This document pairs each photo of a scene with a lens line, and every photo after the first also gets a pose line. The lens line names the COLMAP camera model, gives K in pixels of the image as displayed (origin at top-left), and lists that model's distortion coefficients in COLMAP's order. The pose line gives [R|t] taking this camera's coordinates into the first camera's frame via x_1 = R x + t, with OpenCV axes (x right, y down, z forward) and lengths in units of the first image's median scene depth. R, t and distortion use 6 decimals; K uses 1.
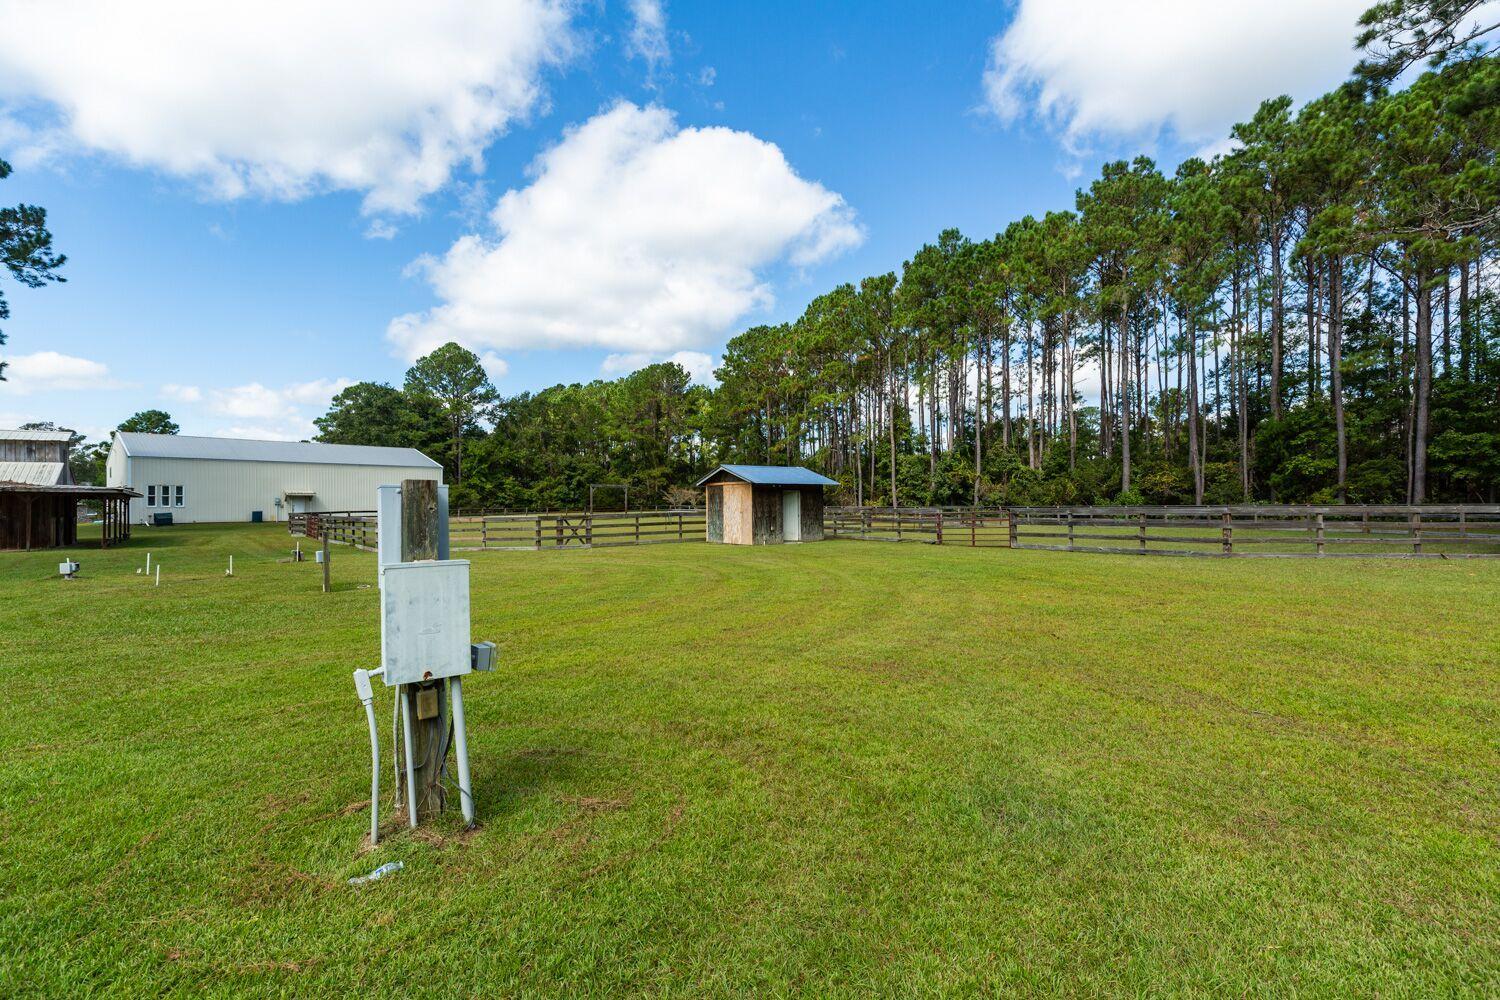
lens RADIAL K [[669.5, 0, 749.6], [0, 669.5, 500.6], [0, 0, 1]] dist [0.015662, 0.000208]
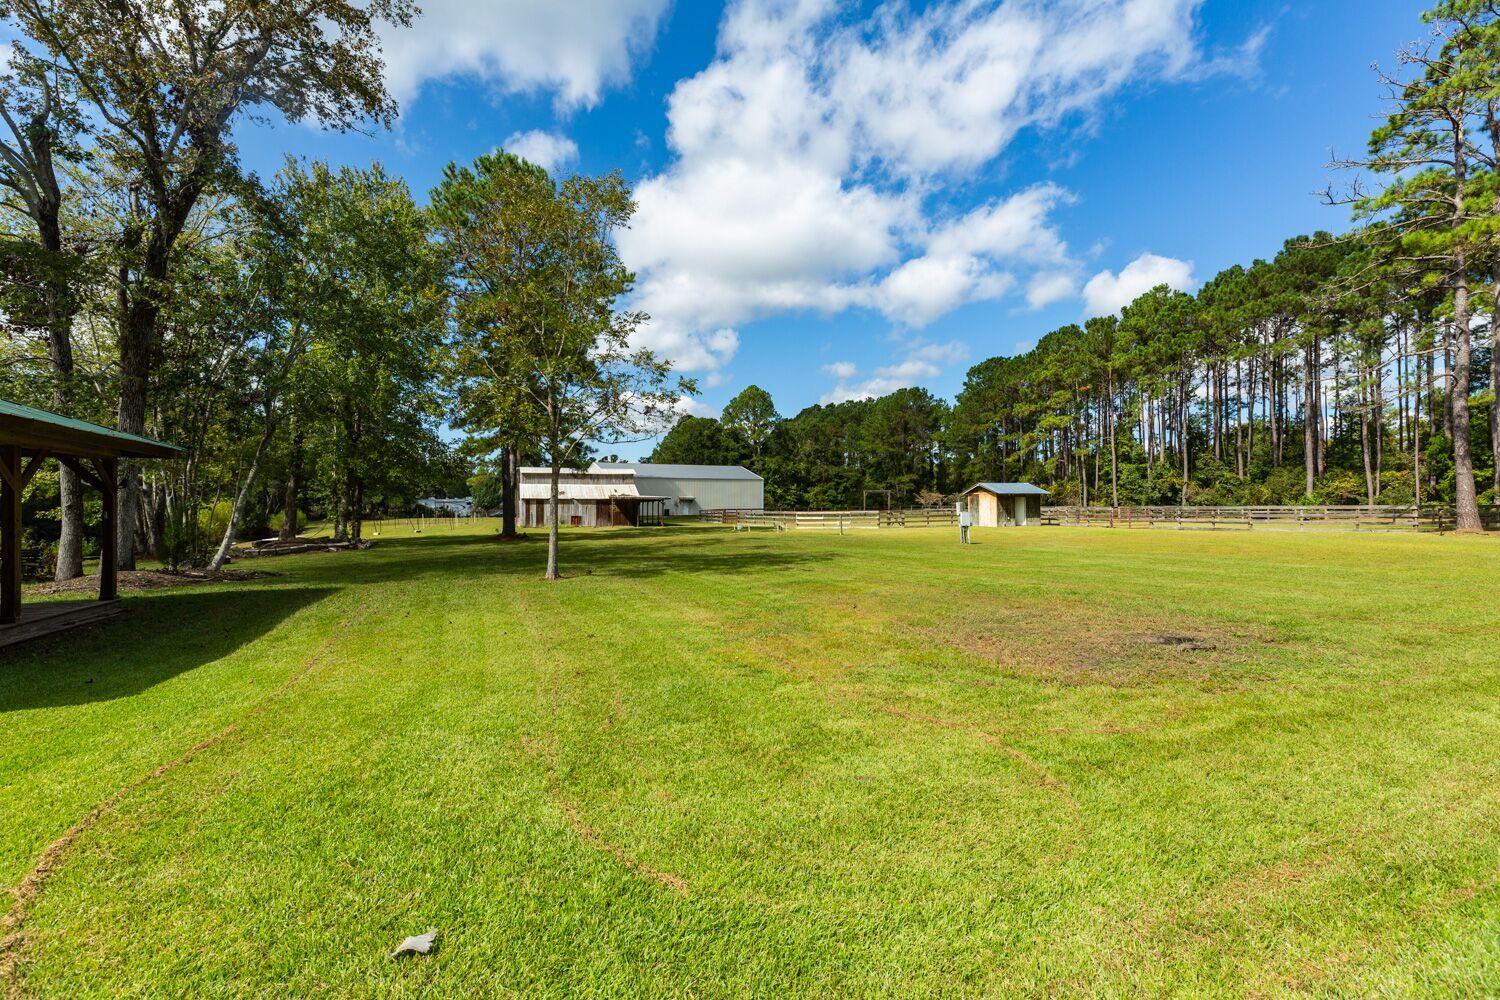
lens RADIAL K [[669.5, 0, 750.4], [0, 669.5, 494.3], [0, 0, 1]] dist [0.015662, 0.000208]
pose [[0.945645, -0.005689, -0.325150, -0.012542], [0.002337, 0.999940, -0.010699, -0.001644], [0.325192, 0.009357, 0.945602, -0.317745]]
